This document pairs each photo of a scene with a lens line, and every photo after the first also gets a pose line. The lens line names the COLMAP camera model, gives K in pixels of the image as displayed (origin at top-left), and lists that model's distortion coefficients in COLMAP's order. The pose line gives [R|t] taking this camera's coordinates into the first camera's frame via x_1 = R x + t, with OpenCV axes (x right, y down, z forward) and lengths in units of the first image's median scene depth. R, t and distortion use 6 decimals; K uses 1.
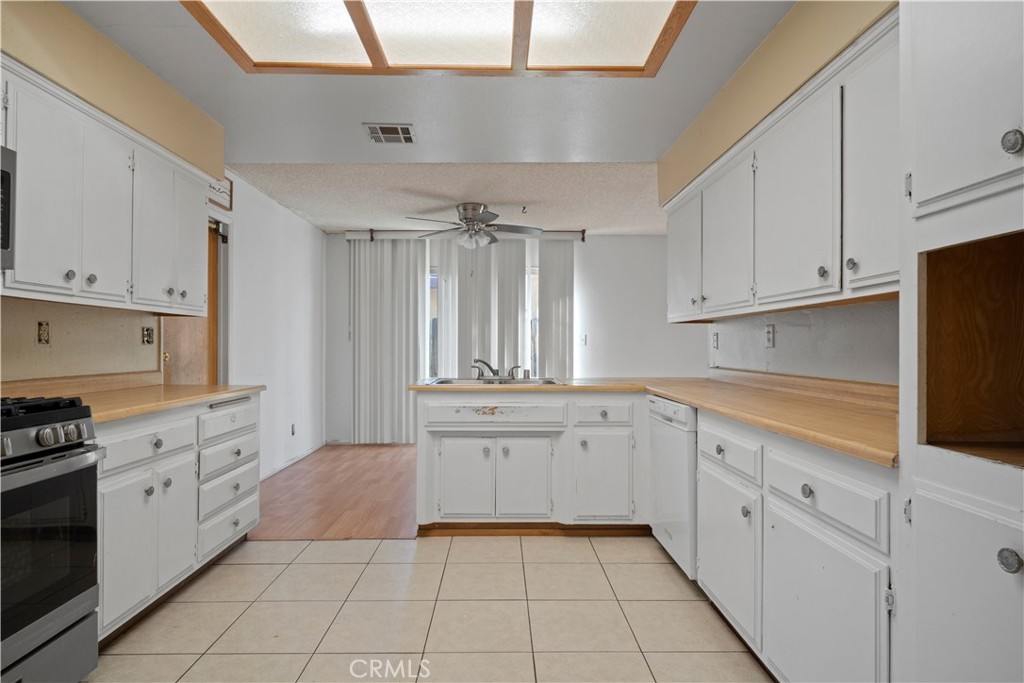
lens RADIAL K [[531.6, 0, 512.0], [0, 531.6, 341.5], [0, 0, 1]] dist [0.003112, 0.000457]
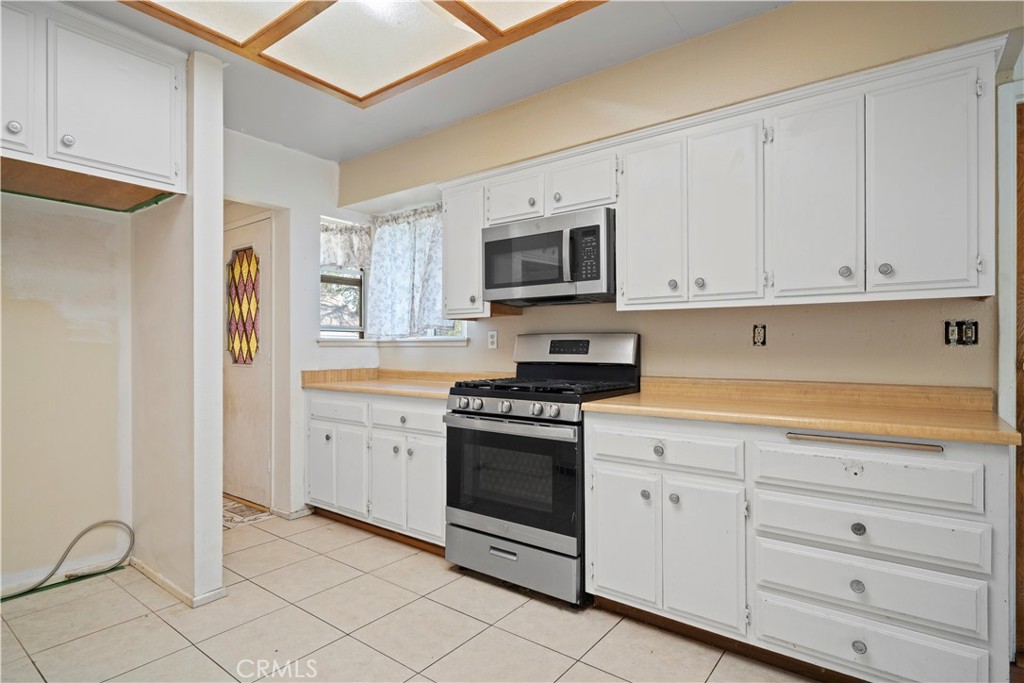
lens RADIAL K [[531.6, 0, 512.0], [0, 531.6, 341.5], [0, 0, 1]] dist [0.003112, 0.000457]
pose [[-0.624972, -0.005324, -0.780629, 0.226344], [0.005956, 0.999915, -0.011588, 0.005390], [0.780625, -0.011892, -0.624887, 1.286453]]
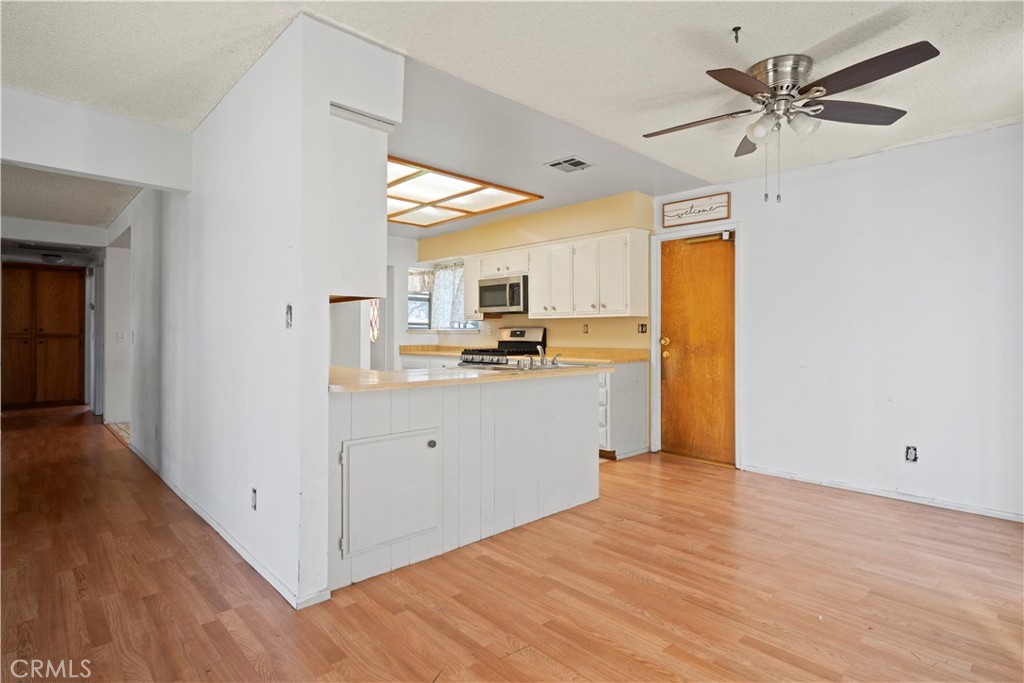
lens RADIAL K [[527.5, 0, 511.8], [0, 527.5, 327.8], [0, 0, 1]] dist [0.000689, 0.000079]
pose [[-0.740313, -0.008093, -0.672213, 1.005569], [0.002953, 0.999879, -0.015290, 0.015077], [0.672256, -0.013304, -0.740200, 2.596571]]
